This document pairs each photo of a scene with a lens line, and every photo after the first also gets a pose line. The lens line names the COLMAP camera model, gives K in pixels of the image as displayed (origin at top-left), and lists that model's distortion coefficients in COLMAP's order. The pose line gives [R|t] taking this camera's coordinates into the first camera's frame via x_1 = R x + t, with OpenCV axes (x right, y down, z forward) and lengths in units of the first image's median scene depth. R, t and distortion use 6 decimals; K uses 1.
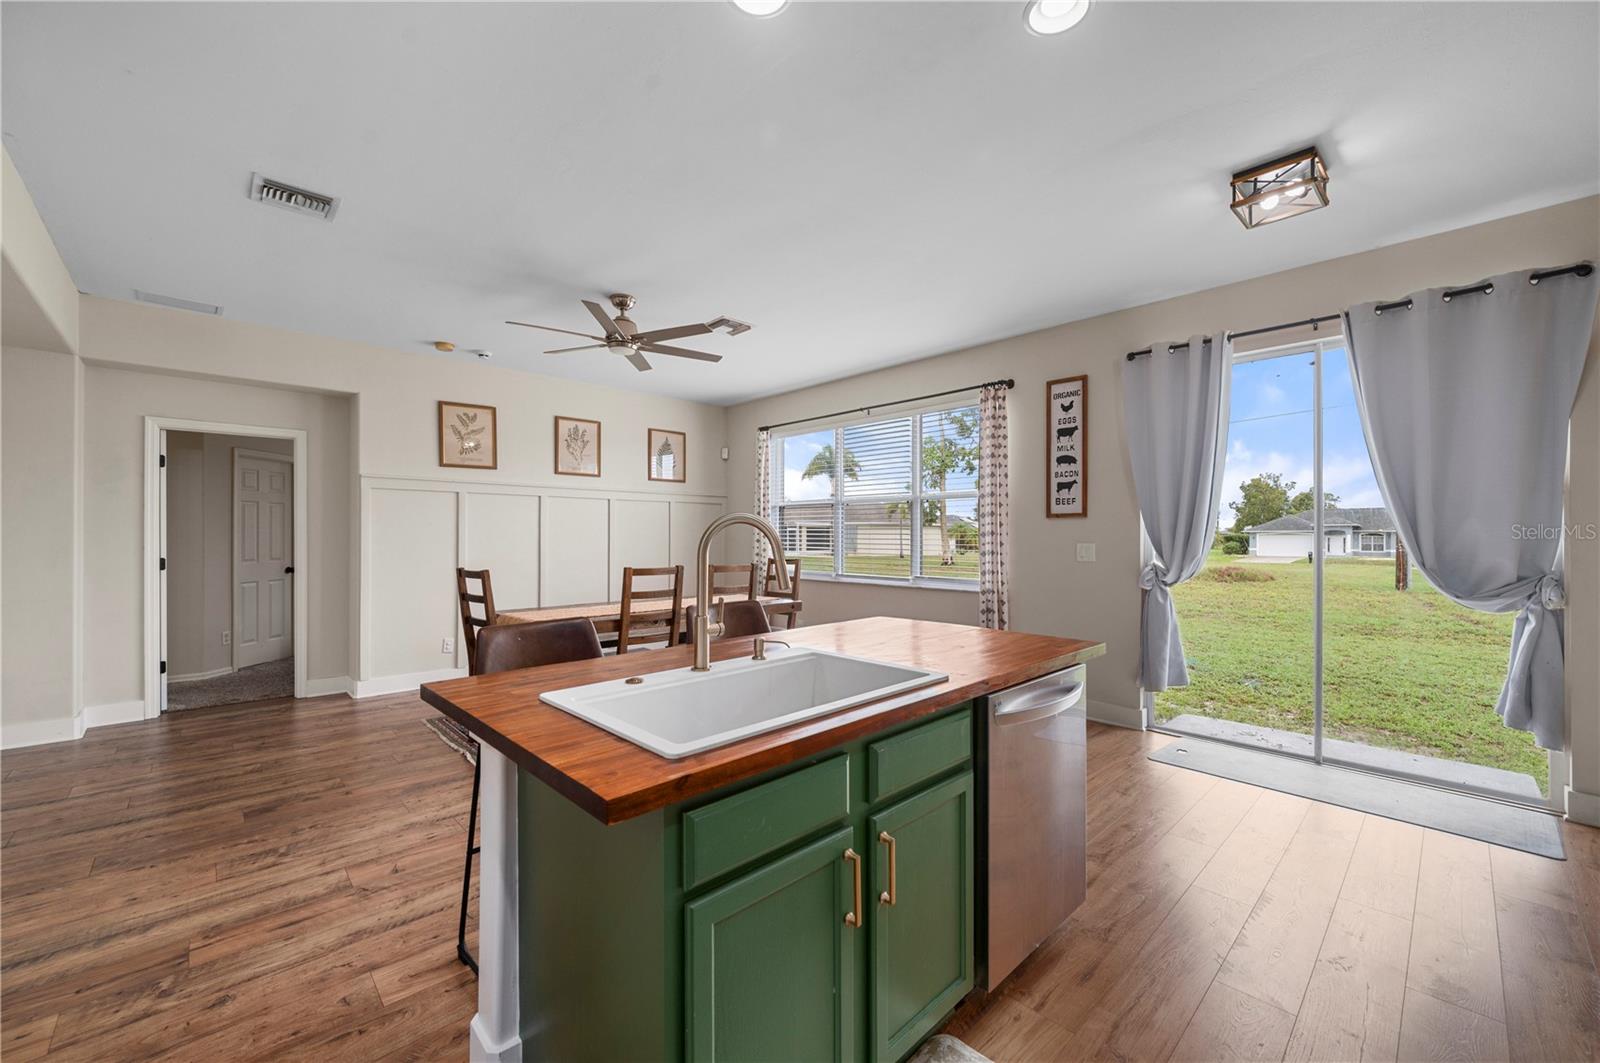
lens RADIAL K [[634.4, 0, 799.5], [0, 634.4, 545.2], [0, 0, 1]] dist [-0.003353, 0.000958]
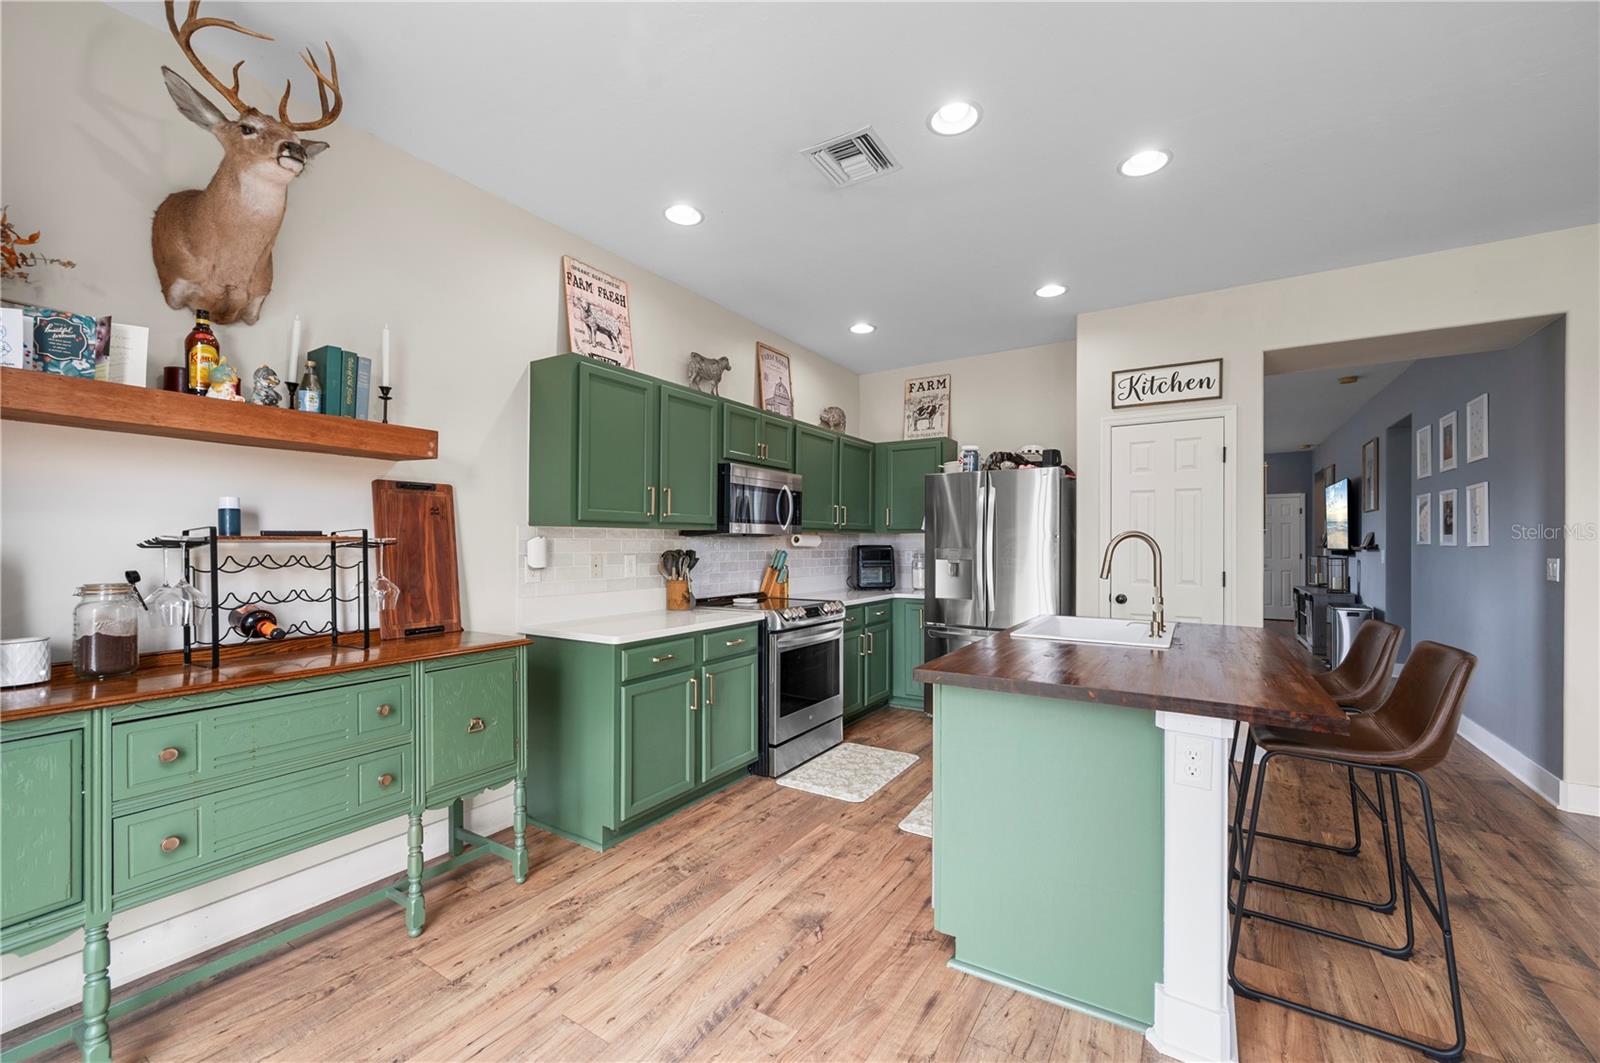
lens RADIAL K [[634.4, 0, 808.4], [0, 634.4, 540.2], [0, 0, 1]] dist [-0.003353, 0.000958]
pose [[-0.968554, -0.006580, -0.248715, 0.396281], [-0.008572, 0.999939, 0.006929, -0.011456], [0.248654, 0.008843, -0.968552, 0.851029]]
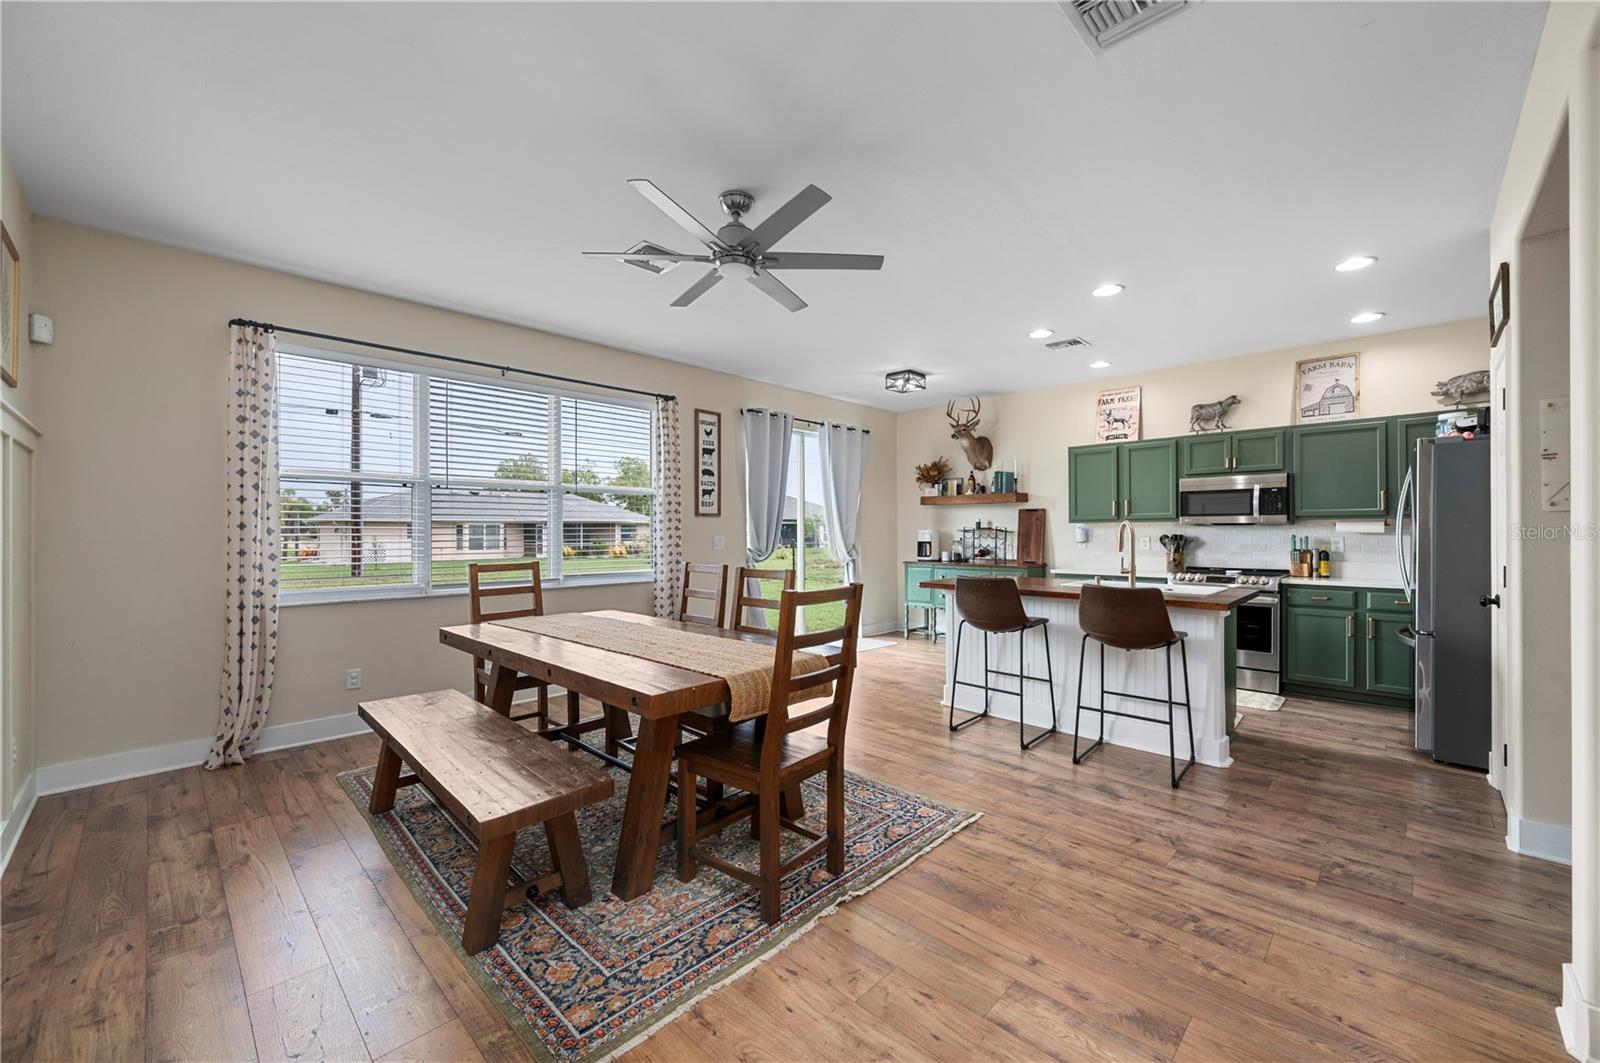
lens RADIAL K [[634.4, 0, 803.0], [0, 634.4, 536.5], [0, 0, 1]] dist [-0.003353, 0.000958]
pose [[-0.045781, -0.008302, 0.998917, -0.891785], [0.014743, 0.999851, 0.008985, -0.010937], [-0.998843, 0.015139, -0.045652, 0.852979]]
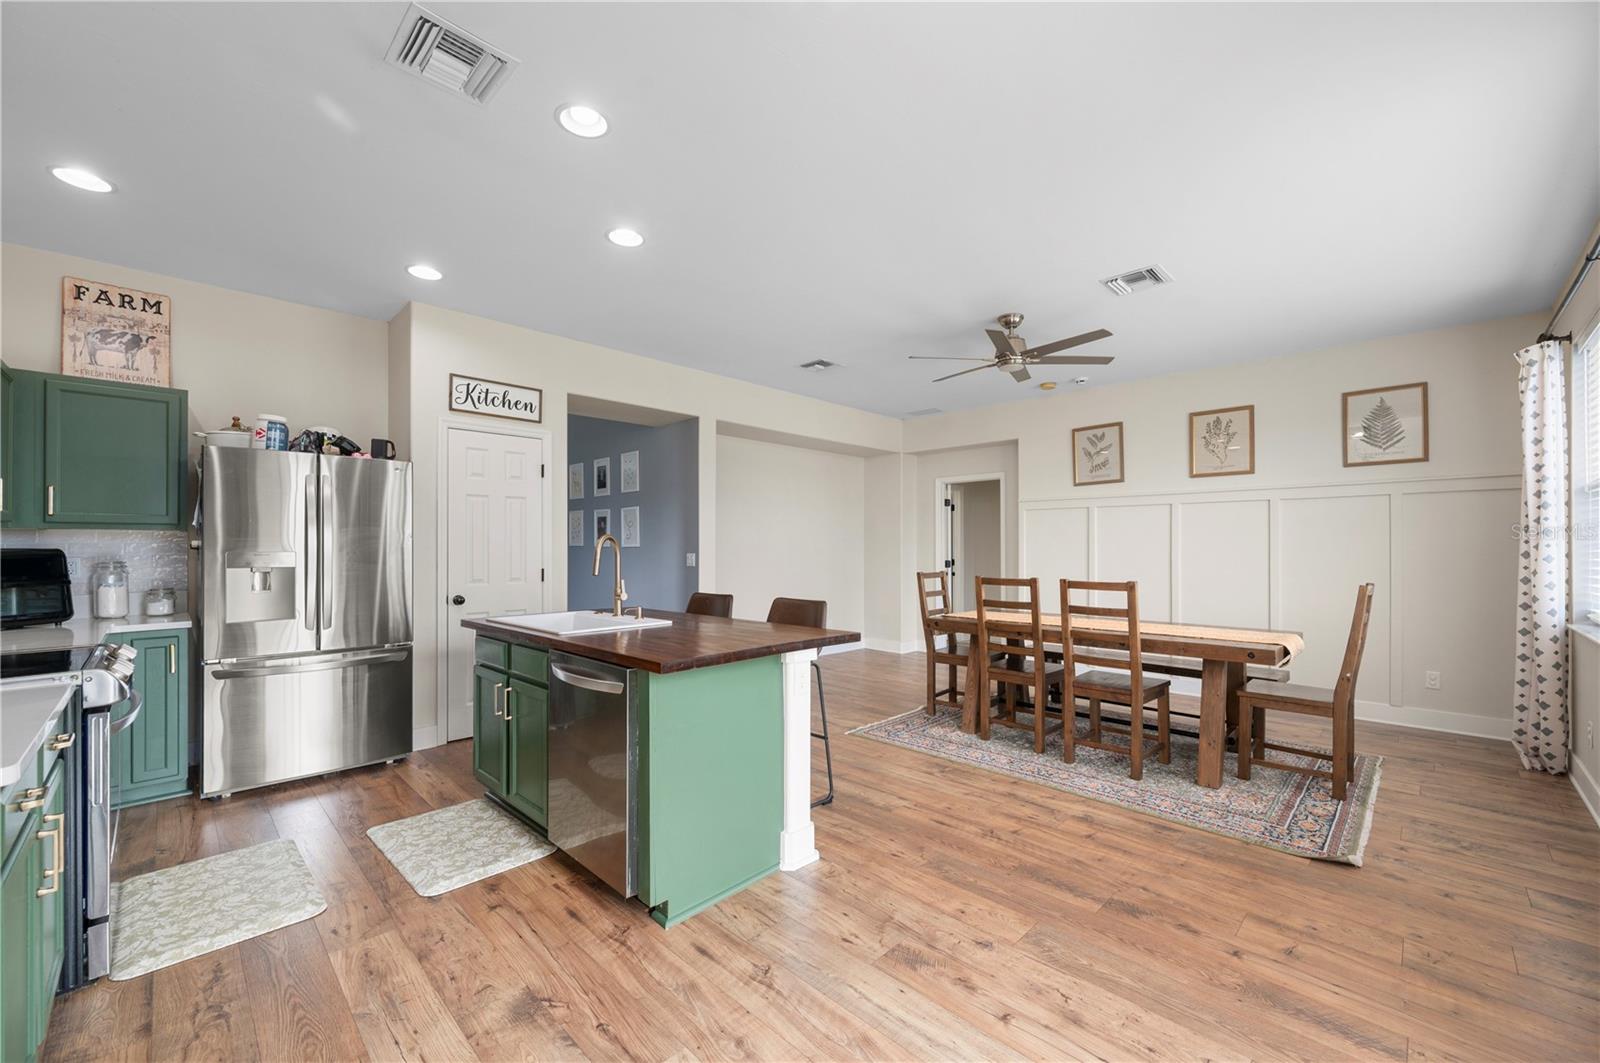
lens RADIAL K [[634.4, 0, 796.2], [0, 634.4, 540.8], [0, 0, 1]] dist [-0.003353, 0.000958]
pose [[0.027863, -0.012340, -0.999536, 0.663836], [-0.012626, 0.999840, -0.012696, -0.005388], [0.999532, 0.012974, 0.027703, 0.551986]]
